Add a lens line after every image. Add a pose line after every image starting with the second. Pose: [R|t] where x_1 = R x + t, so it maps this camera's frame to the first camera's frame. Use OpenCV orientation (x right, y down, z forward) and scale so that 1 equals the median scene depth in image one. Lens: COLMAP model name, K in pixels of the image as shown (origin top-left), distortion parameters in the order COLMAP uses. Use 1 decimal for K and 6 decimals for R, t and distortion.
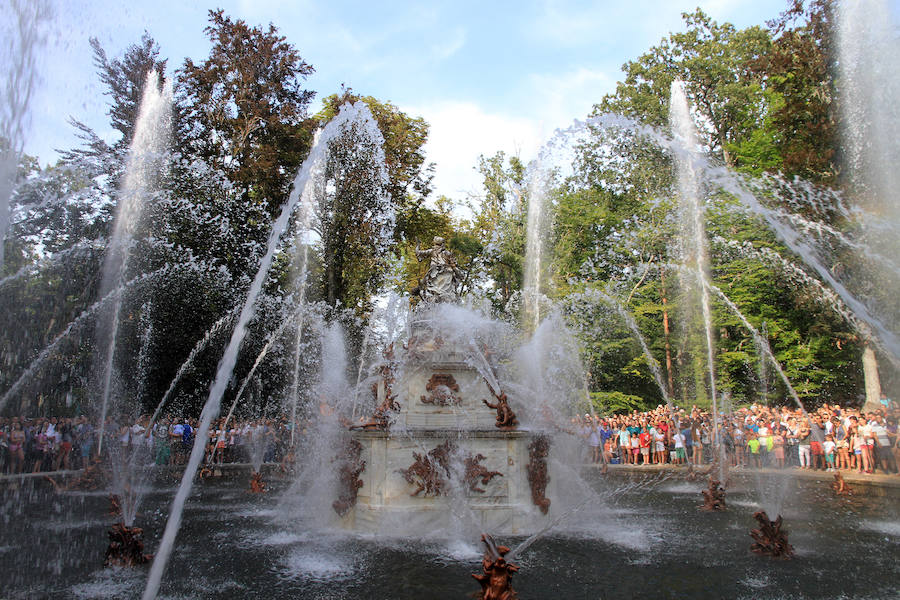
lens RADIAL K [[624.6, 0, 444.6], [0, 624.6, 287.1], [0, 0, 1]] dist [-0.085430, 0.040986]
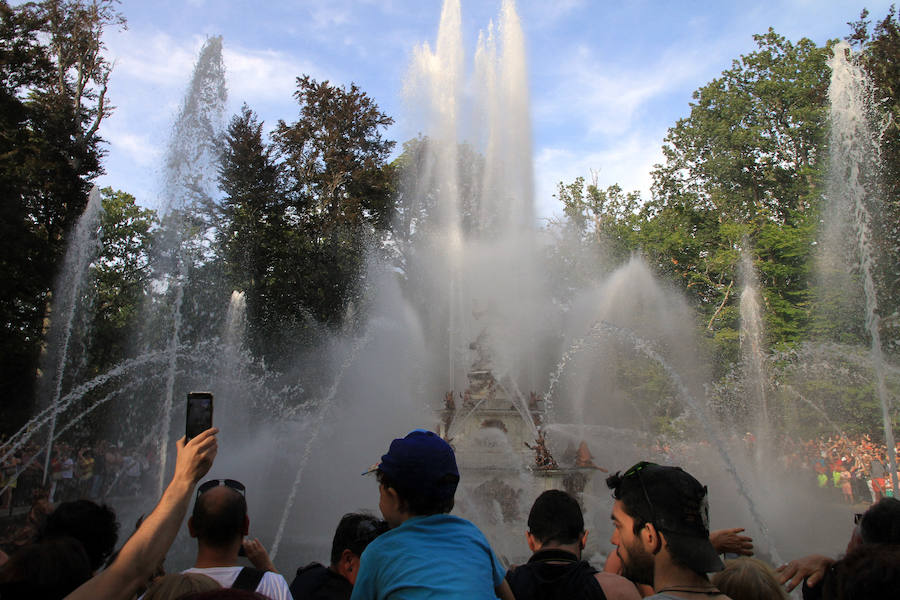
lens RADIAL K [[624.6, 0, 431.1], [0, 624.6, 288.8], [0, 0, 1]] dist [-0.085430, 0.040986]
pose [[0.985332, -0.033167, -0.167396, 0.025294], [0.028126, 0.999079, -0.032399, -0.020753], [0.168316, 0.027216, 0.985357, -0.052151]]
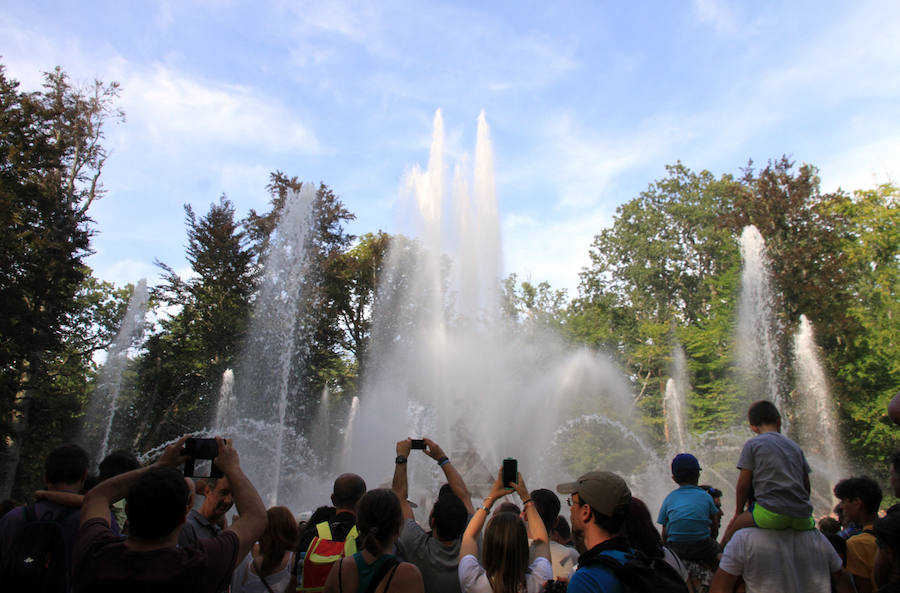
lens RADIAL K [[609.3, 0, 441.7], [0, 609.3, 276.8], [0, 0, 1]] dist [-0.091157, 0.031772]
pose [[0.999559, -0.004380, -0.029358, -0.010494], [-0.001047, 0.983236, -0.182332, -0.024574], [0.029665, 0.182283, 0.982799, -0.124646]]
